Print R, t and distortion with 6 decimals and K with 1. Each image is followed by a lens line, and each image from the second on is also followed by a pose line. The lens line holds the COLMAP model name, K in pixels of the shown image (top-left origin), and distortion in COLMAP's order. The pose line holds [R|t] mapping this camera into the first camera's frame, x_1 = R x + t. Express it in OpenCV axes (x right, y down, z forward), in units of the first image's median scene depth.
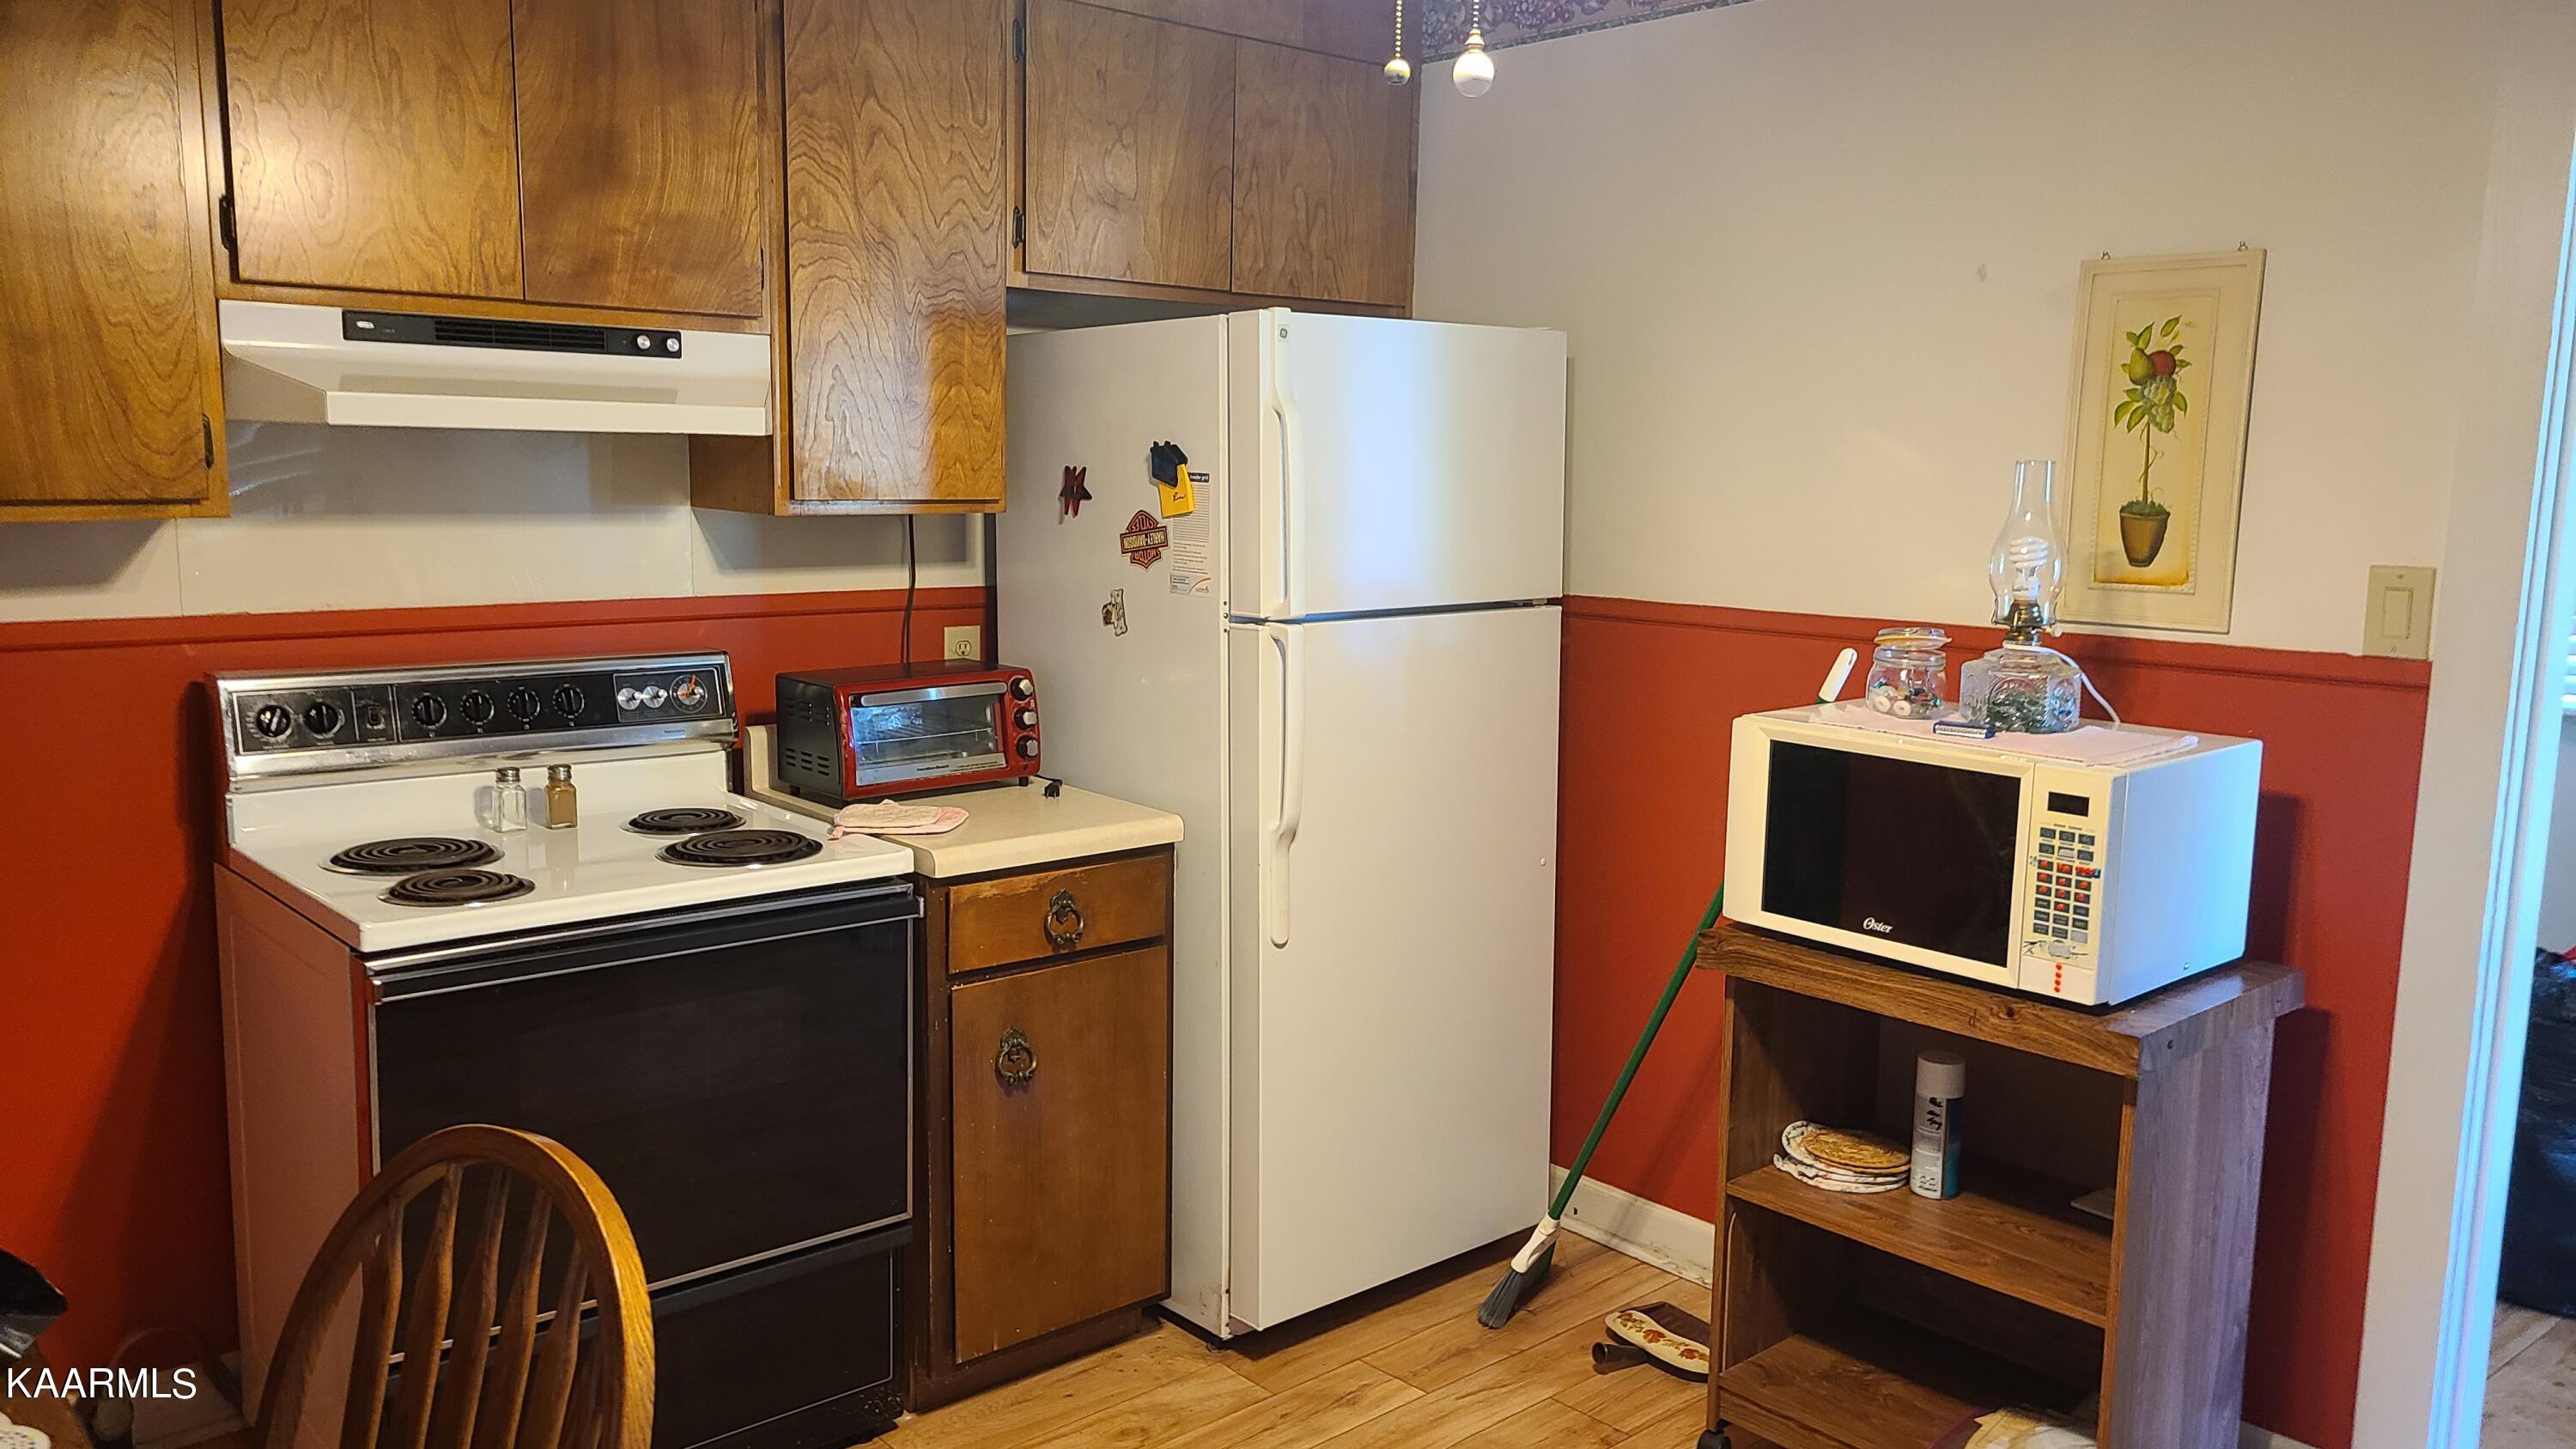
lens RADIAL K [[1910.8, 0, 1288.0], [0, 1910.8, 724.5], [0, 0, 1]] dist [0.026014, -0.004868]
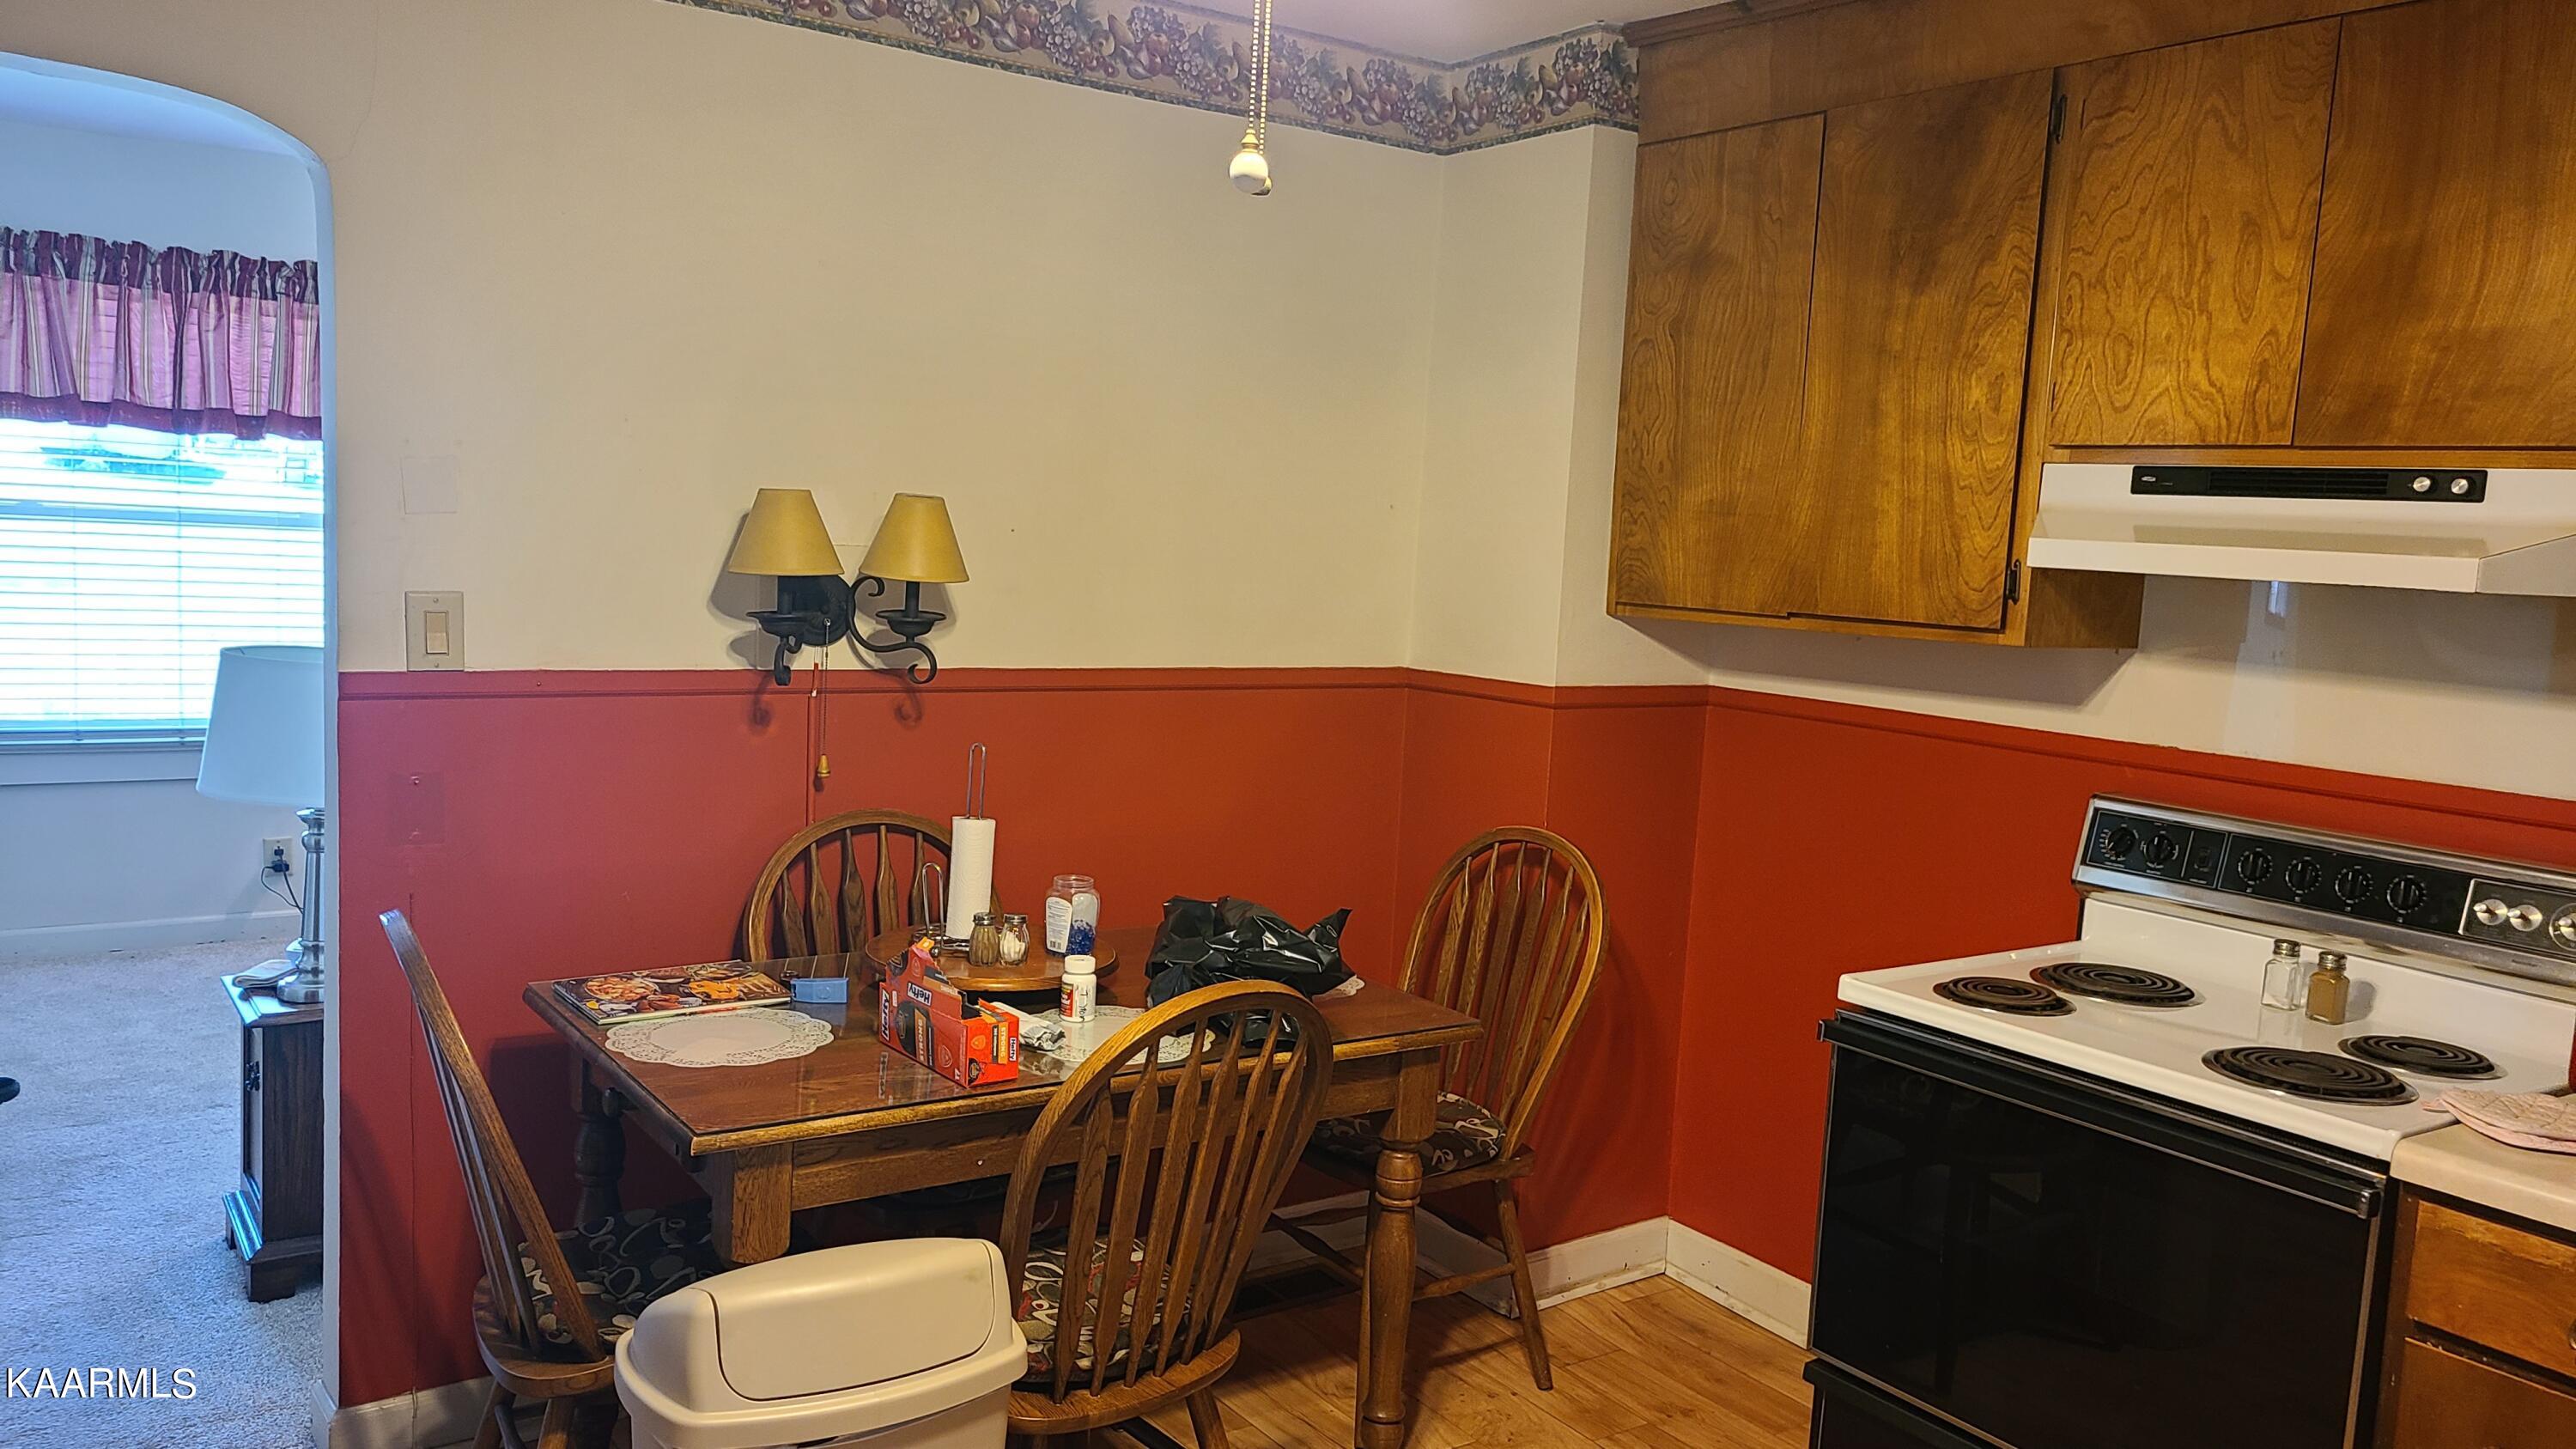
lens RADIAL K [[1910.8, 0, 1288.0], [0, 1910.8, 724.5], [0, 0, 1]] dist [0.026014, -0.004868]
pose [[-0.104907, 0.081834, -0.991109, 0.609975], [-0.196642, 0.975224, 0.101336, -0.085523], [0.974847, 0.205525, -0.086216, 0.628480]]
